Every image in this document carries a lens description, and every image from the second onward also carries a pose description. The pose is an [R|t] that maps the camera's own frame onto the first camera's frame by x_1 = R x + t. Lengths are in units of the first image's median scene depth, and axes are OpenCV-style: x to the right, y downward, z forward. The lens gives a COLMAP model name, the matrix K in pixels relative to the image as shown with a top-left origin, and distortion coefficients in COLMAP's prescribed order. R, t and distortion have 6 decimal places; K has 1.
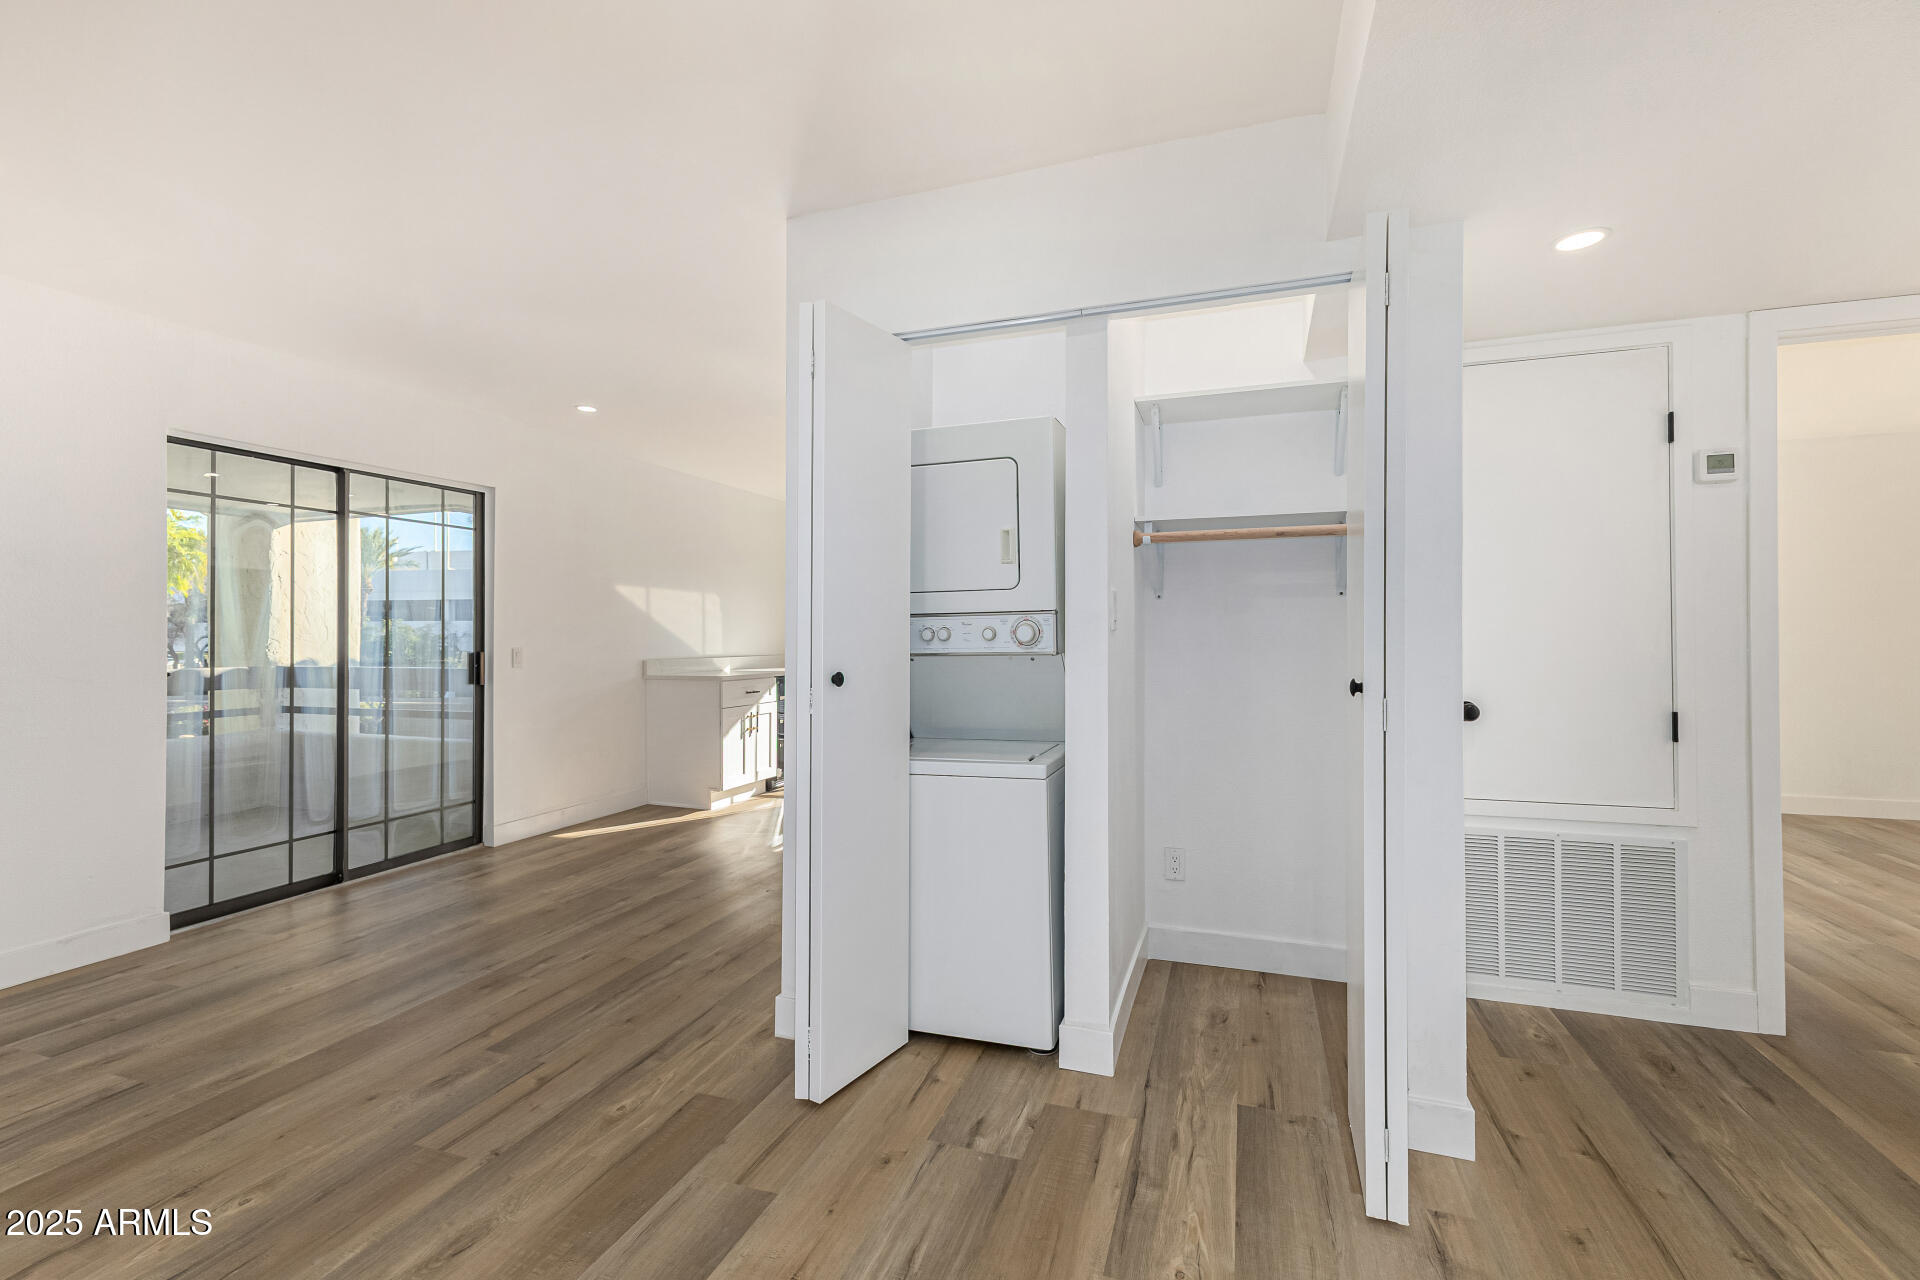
lens RADIAL K [[833.6, 0, 959.2], [0, 833.6, 625.8], [0, 0, 1]] dist [0.011245, -0.002733]
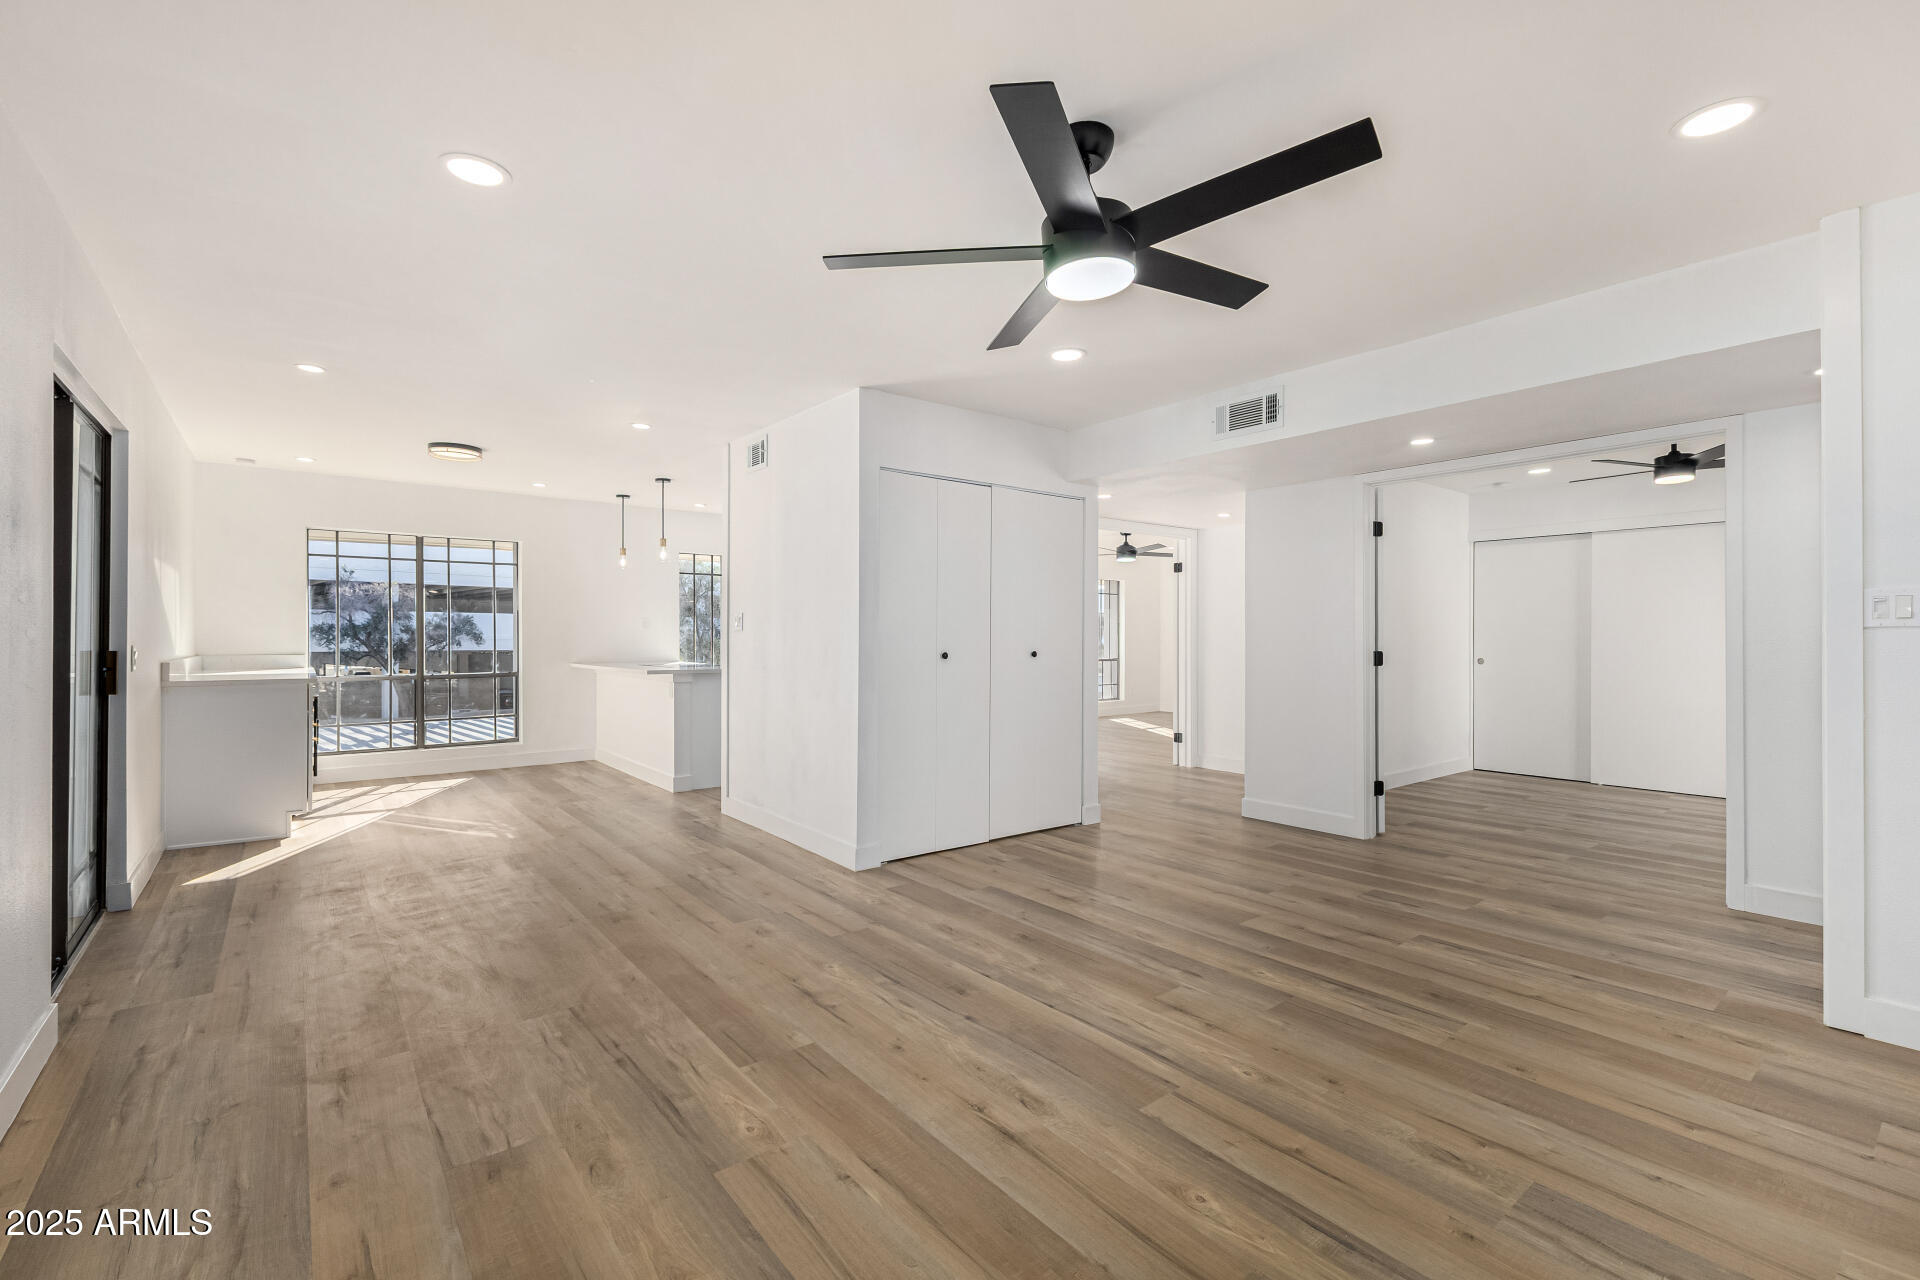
lens RADIAL K [[833.6, 0, 974.1], [0, 833.6, 630.7], [0, 0, 1]] dist [0.011245, -0.002733]
pose [[0.531901, 0.010761, 0.846738, -0.985139], [-0.015034, 0.999882, -0.003263, 0.003738], [-0.846673, -0.010994, 0.532000, -0.061519]]
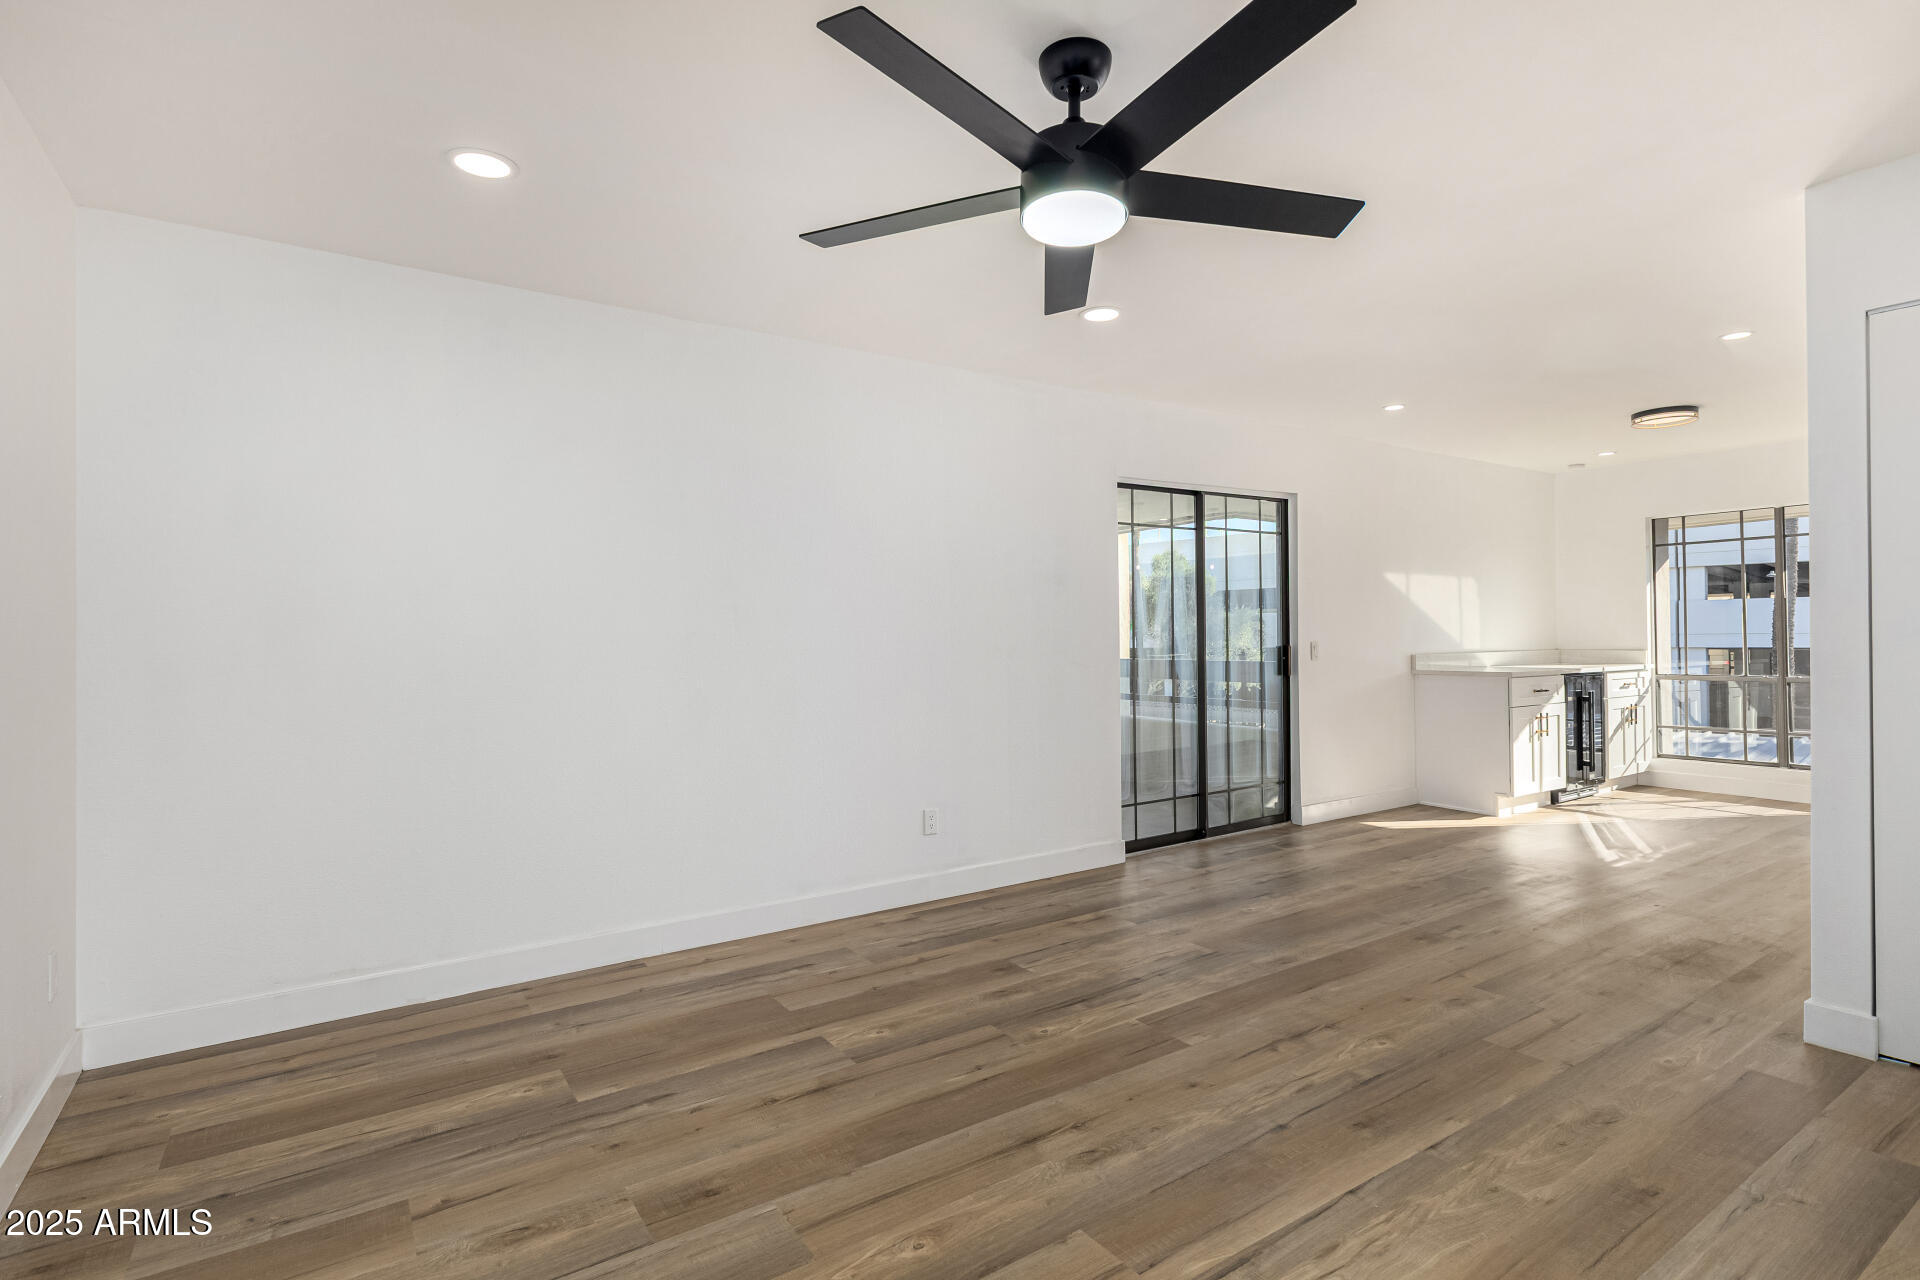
lens RADIAL K [[931.2, 0, 952.0], [0, 931.2, 630.6], [0, 0, 1]] dist [0.010126, -0.001824]
pose [[0.792222, -0.011687, -0.610121, -0.215353], [0.018633, 0.999814, 0.005043, -0.004334], [0.609948, -0.015363, 0.792293, -0.289498]]
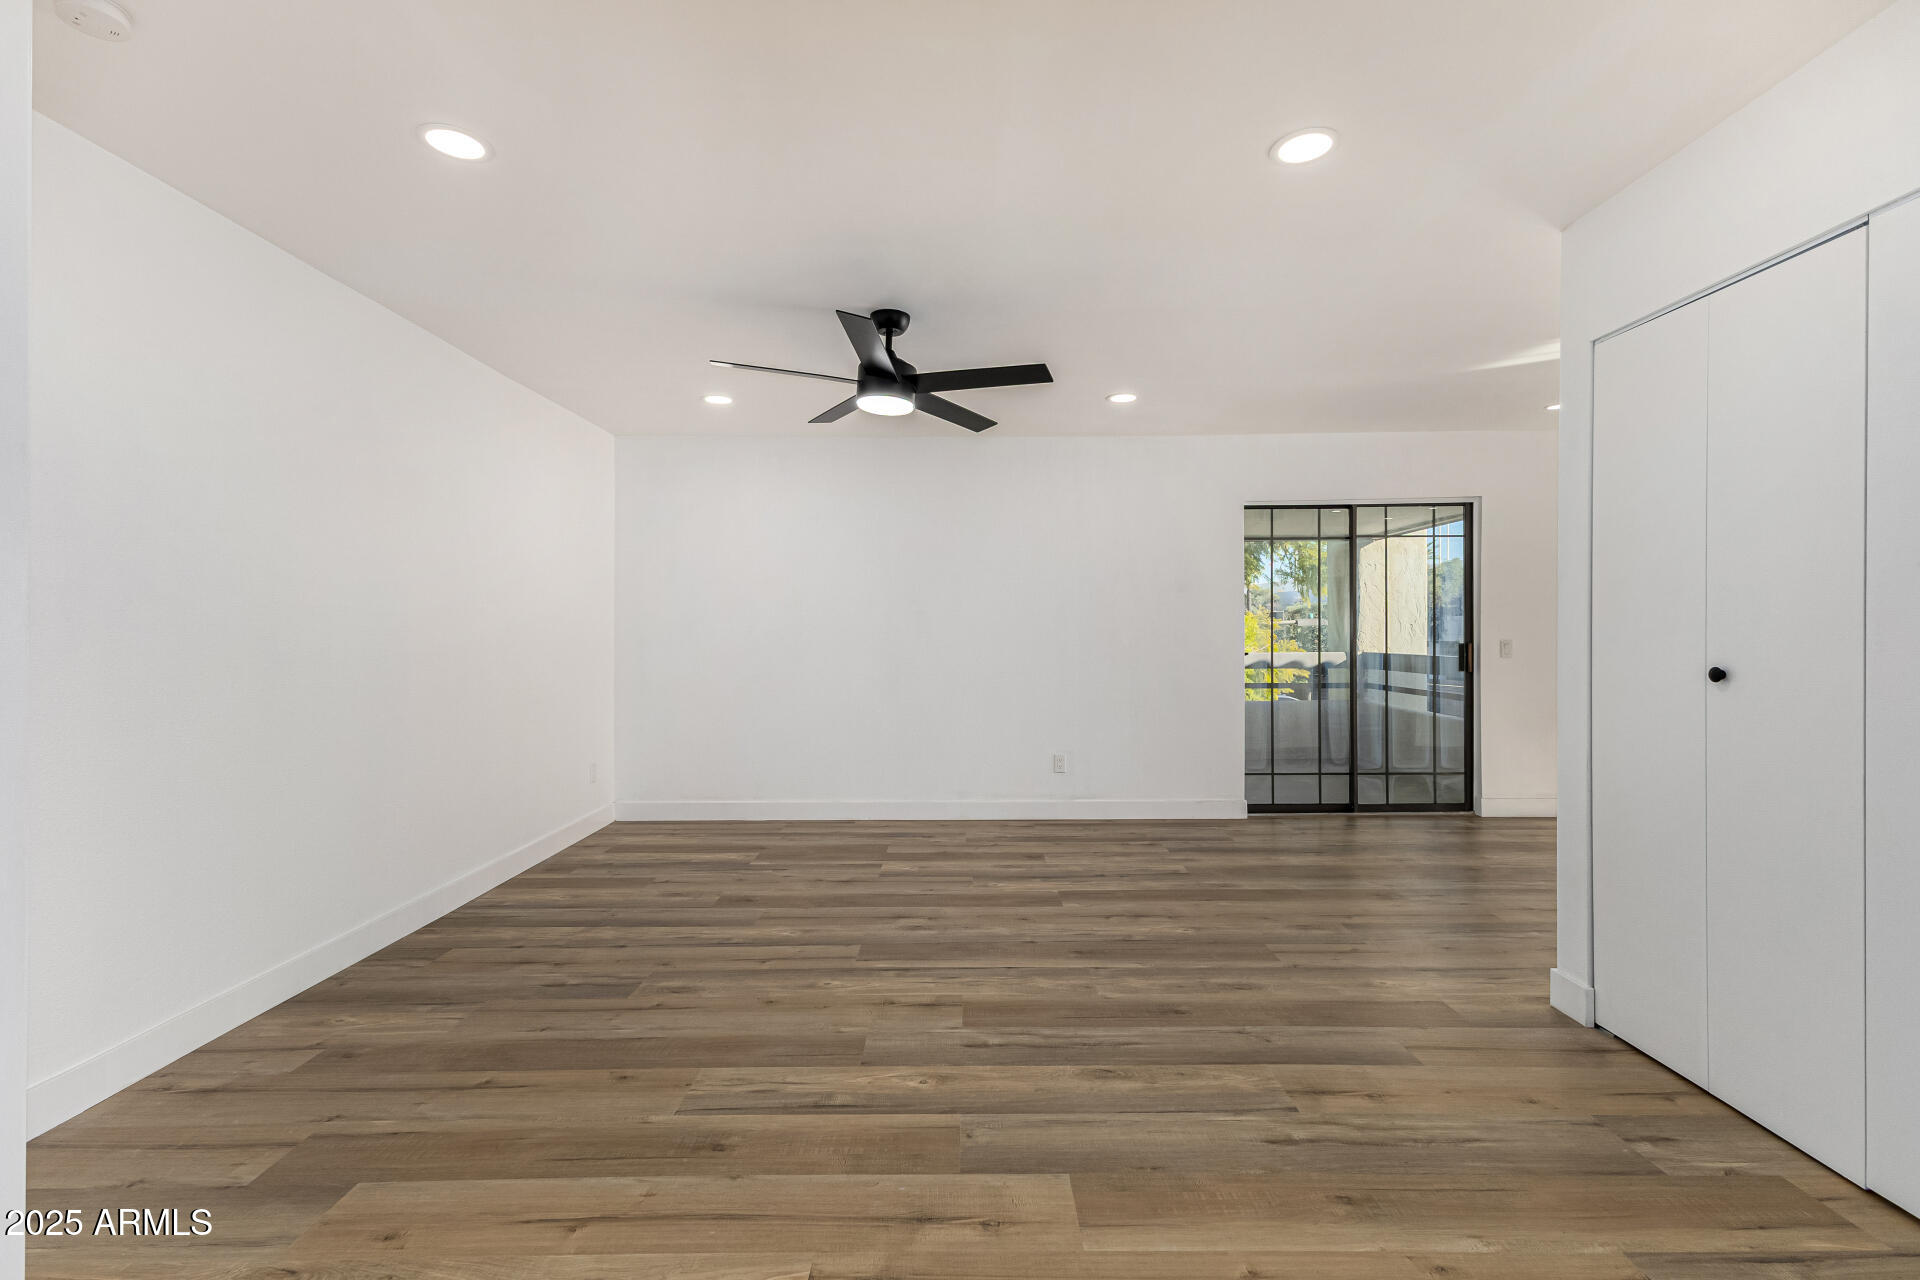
lens RADIAL K [[833.6, 0, 957.6], [0, 833.6, 644.3], [0, 0, 1]] dist [0.011245, -0.002733]
pose [[0.319552, 0.013391, -0.947474, 0.354609], [0.016771, 0.999664, 0.019785, -0.002972], [0.947420, -0.022212, 0.319220, -0.034962]]
